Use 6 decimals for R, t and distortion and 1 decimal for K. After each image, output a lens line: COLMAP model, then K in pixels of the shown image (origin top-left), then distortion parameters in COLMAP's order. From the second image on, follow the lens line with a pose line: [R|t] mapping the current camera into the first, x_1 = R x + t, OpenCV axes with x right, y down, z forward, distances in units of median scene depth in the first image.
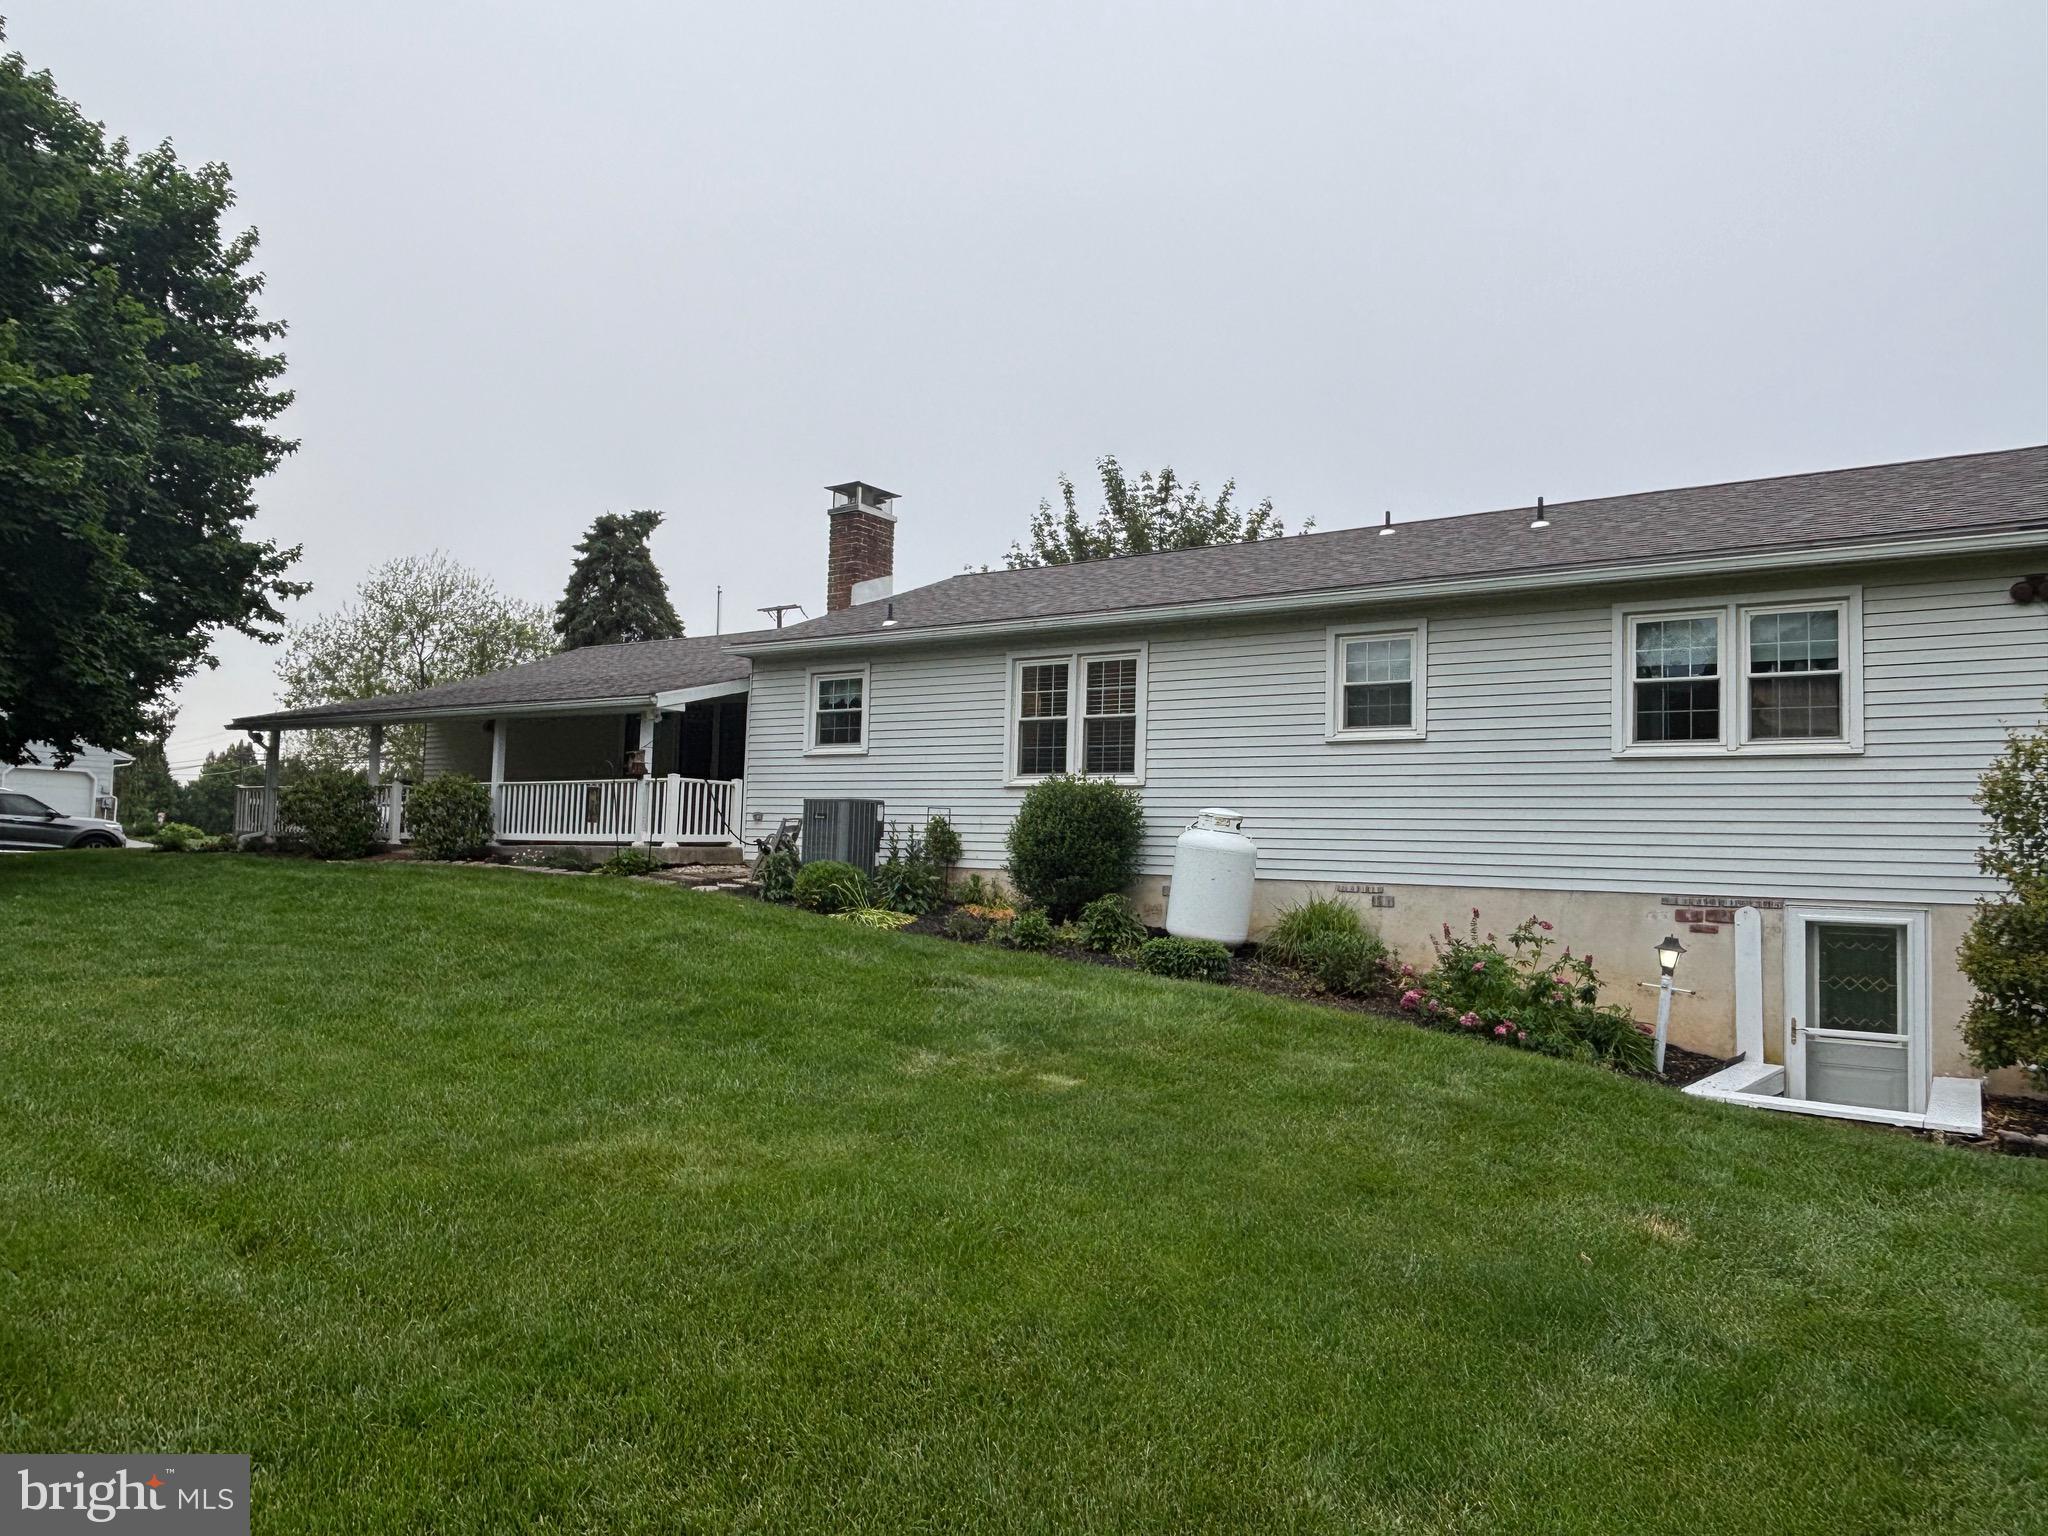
lens RADIAL K [[1372.9, 0, 1023.1], [0, 1372.9, 772.9], [0, 0, 1]] dist [-0.028557, -0.003520]
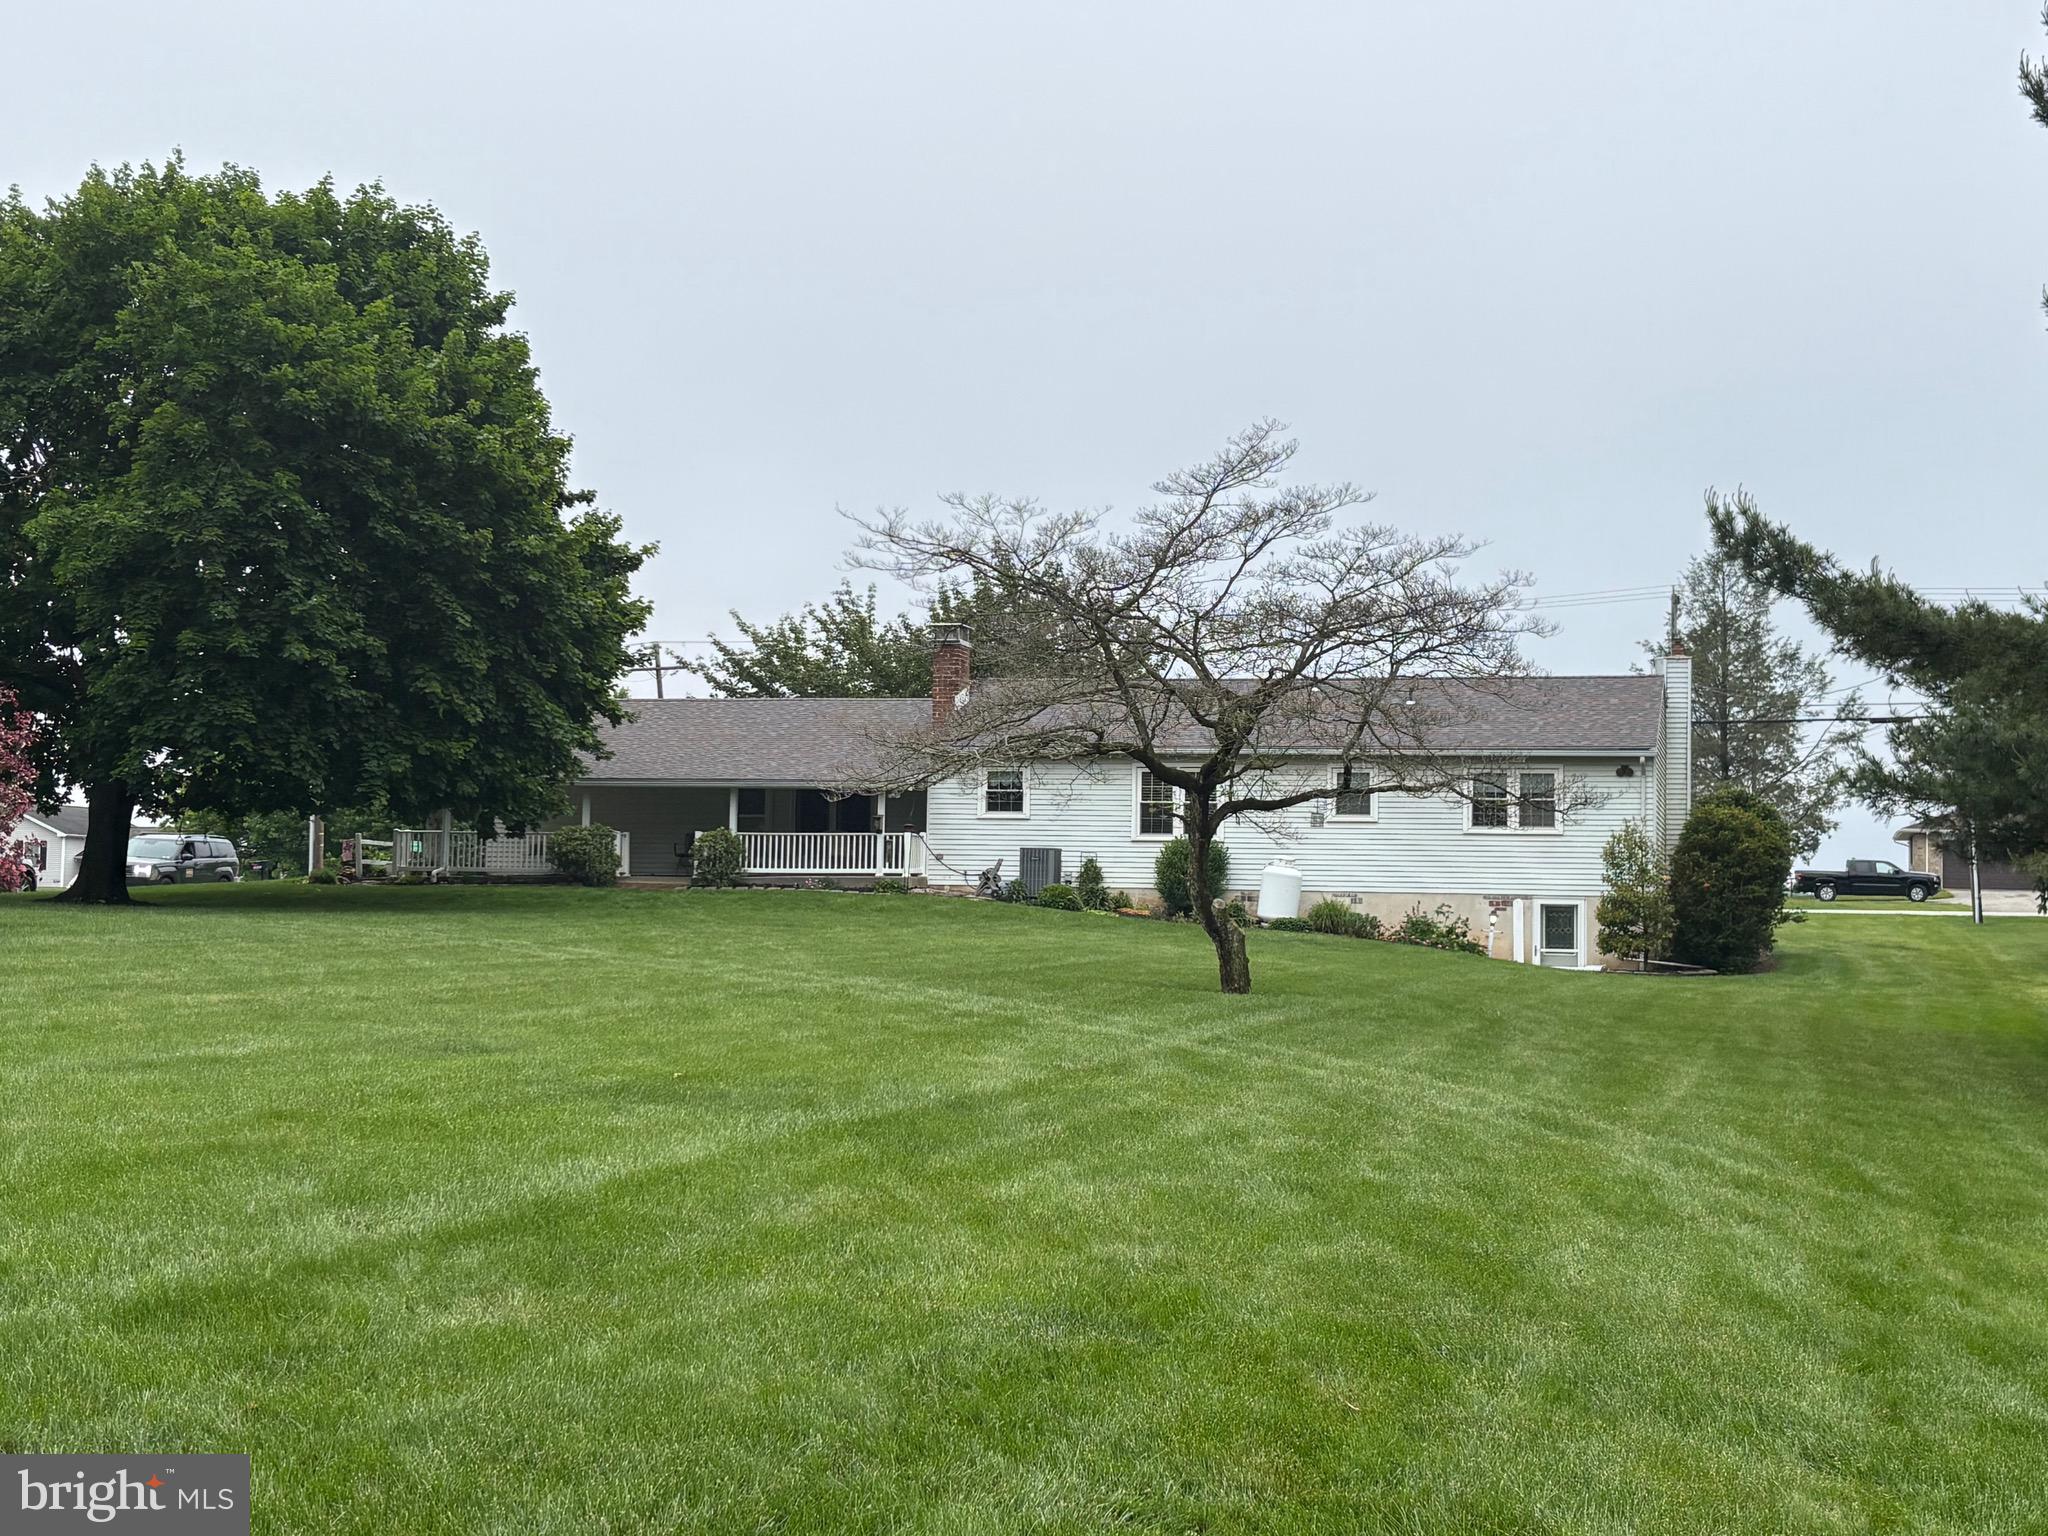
lens RADIAL K [[2746.2, 0, 1023.9], [0, 2746.2, 769.2], [0, 0, 1]] dist [-0.001224, 0.000000]
pose [[0.930206, 0.003888, 0.367018, -1.943168], [-0.012037, 0.999729, 0.019917, -0.202913], [-0.366841, -0.022945, 0.930001, -2.999116]]
